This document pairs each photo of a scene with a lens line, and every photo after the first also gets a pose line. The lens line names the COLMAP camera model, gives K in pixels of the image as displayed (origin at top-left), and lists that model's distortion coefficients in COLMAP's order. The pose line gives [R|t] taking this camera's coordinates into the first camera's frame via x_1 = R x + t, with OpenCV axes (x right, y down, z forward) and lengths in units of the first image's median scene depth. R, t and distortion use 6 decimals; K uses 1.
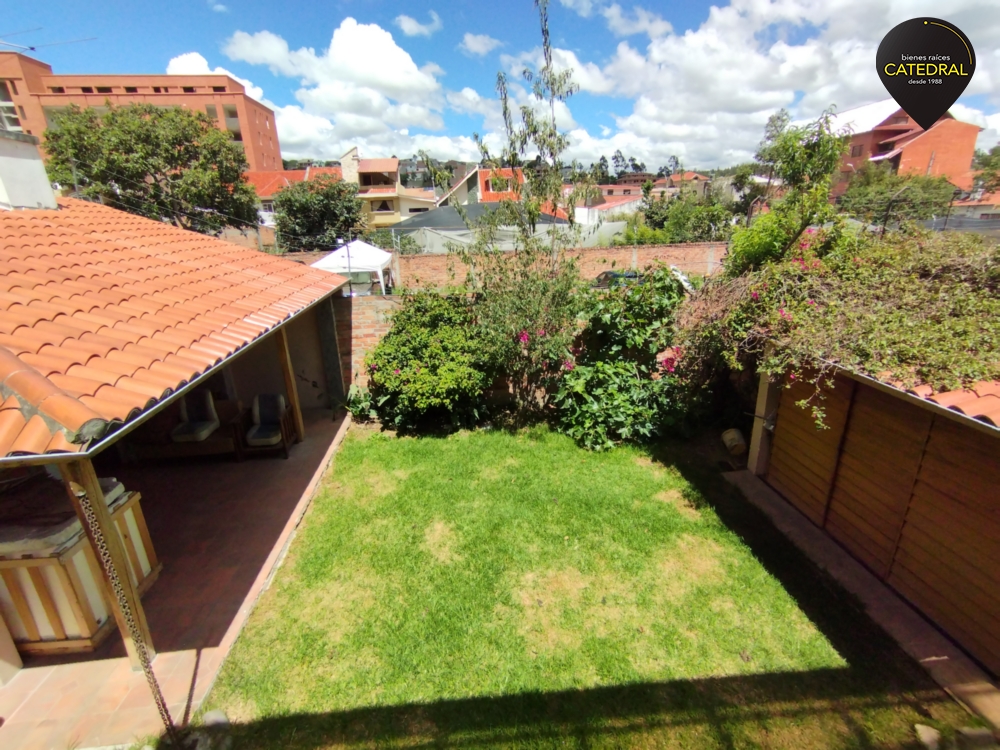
lens RADIAL K [[460.0, 0, 497.2], [0, 460.0, 376.6], [0, 0, 1]] dist [-0.002690, 0.004432]
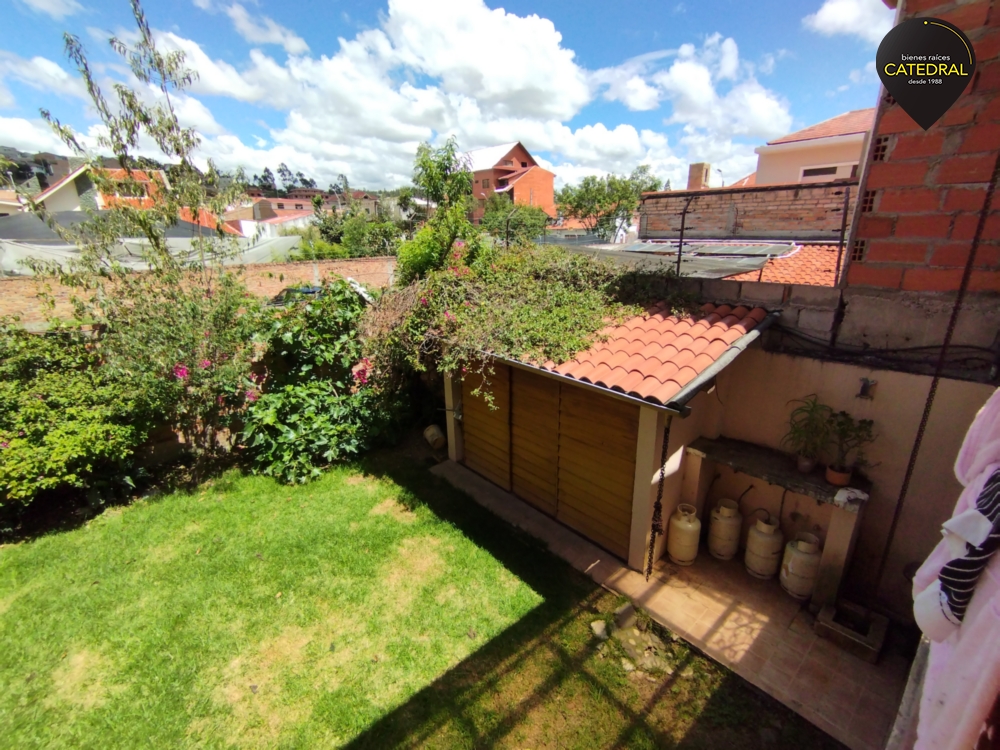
lens RADIAL K [[460.0, 0, 498.7], [0, 460.0, 374.7], [0, 0, 1]] dist [-0.002690, 0.004432]
pose [[0.800785, -0.160276, 0.577109, 0.035702], [0.180926, 0.983250, 0.022020, 0.001533], [-0.570972, 0.086781, 0.816370, 0.020471]]
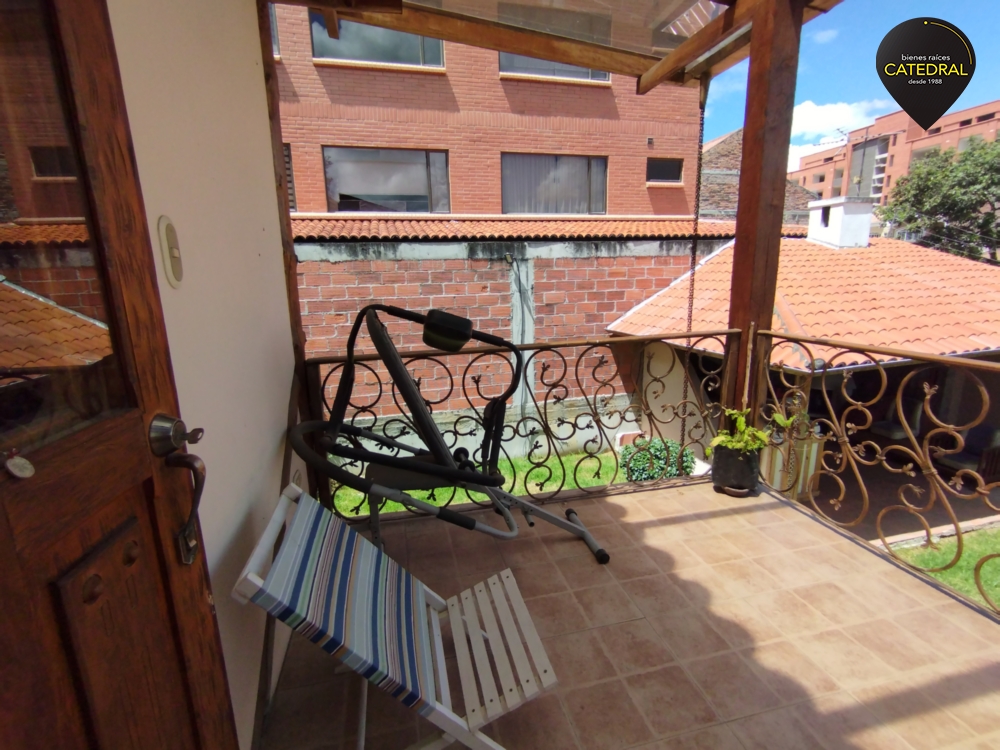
lens RADIAL K [[460.0, 0, 497.5], [0, 460.0, 375.2], [0, 0, 1]] dist [-0.002690, 0.004432]
pose [[0.159572, 0.235330, -0.958727, 0.254544], [-0.298307, 0.937264, 0.180411, 0.071667], [0.941036, 0.257207, 0.219762, -0.222939]]
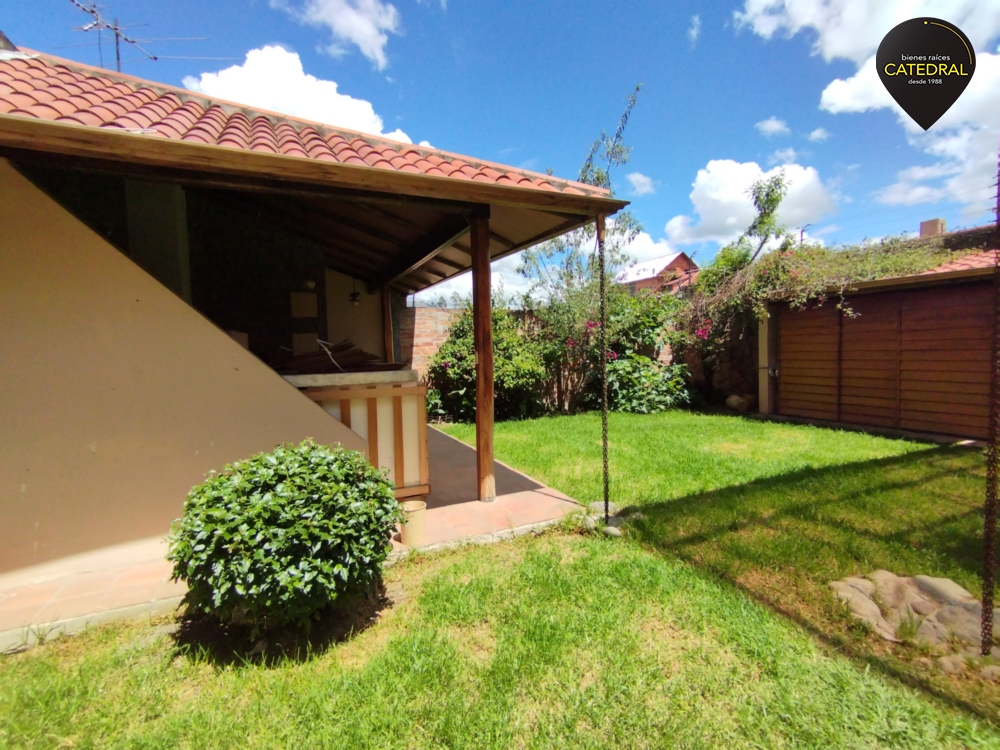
lens RADIAL K [[460.0, 0, 497.3], [0, 460.0, 373.9], [0, 0, 1]] dist [-0.002690, 0.004432]
pose [[0.942982, -0.014520, 0.332528, -0.570463], [0.107740, 0.958577, -0.263672, 0.328964], [-0.314925, 0.284465, 0.905484, -0.011703]]
